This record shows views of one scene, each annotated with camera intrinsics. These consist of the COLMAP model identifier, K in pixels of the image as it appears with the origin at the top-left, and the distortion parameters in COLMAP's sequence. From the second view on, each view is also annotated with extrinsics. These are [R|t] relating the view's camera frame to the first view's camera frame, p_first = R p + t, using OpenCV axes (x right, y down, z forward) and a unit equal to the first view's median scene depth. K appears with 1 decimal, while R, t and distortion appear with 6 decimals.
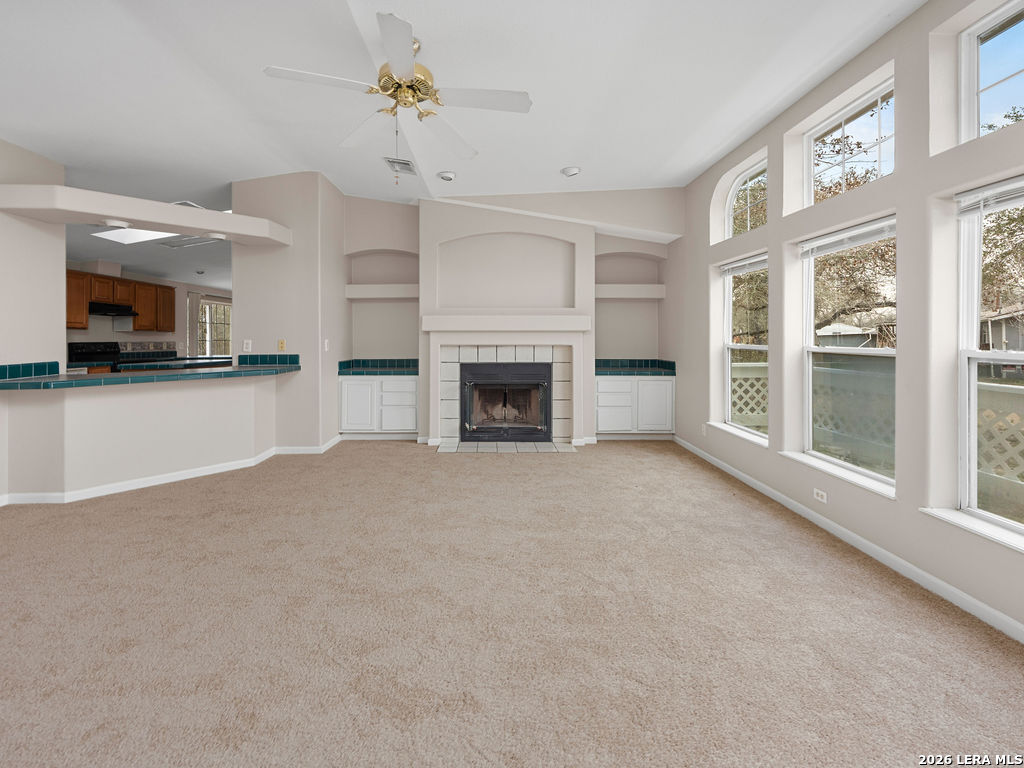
lens RADIAL K [[448.3, 0, 501.1], [0, 448.3, 337.6], [0, 0, 1]] dist [-0.001292, 0.000585]
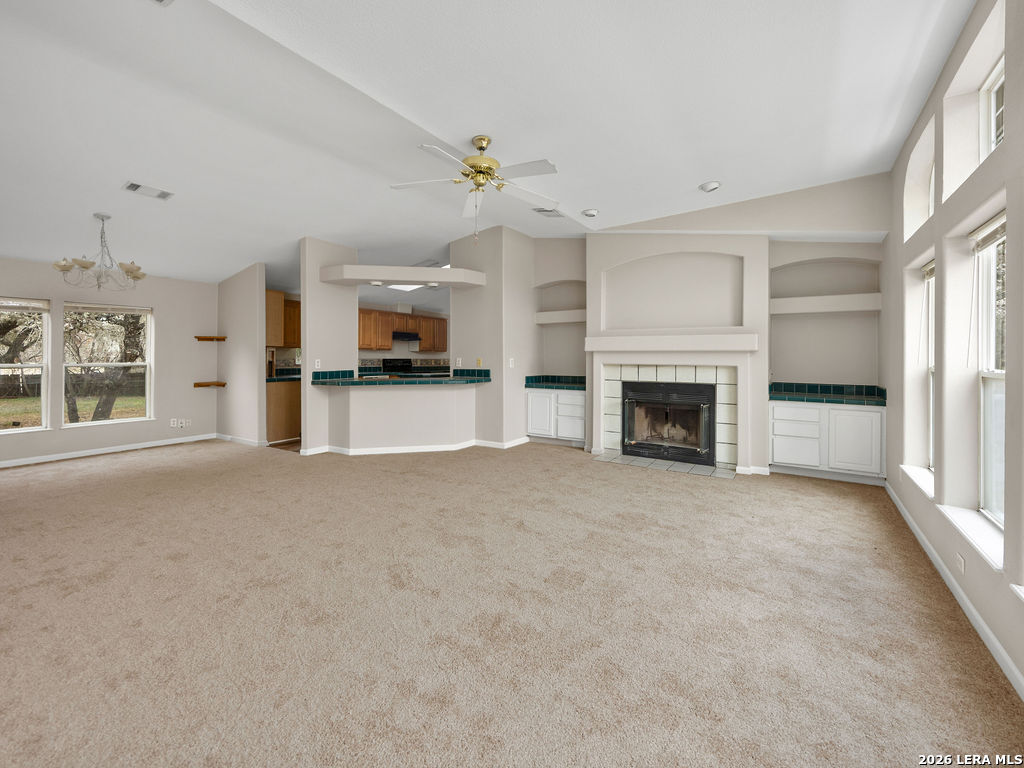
lens RADIAL K [[448.3, 0, 515.0], [0, 448.3, 363.3], [0, 0, 1]] dist [-0.001292, 0.000585]
pose [[0.841263, 0.013780, -0.540451, 0.279684], [-0.006811, 0.999866, 0.014891, -0.000220], [0.540583, -0.008846, 0.841244, -0.039752]]
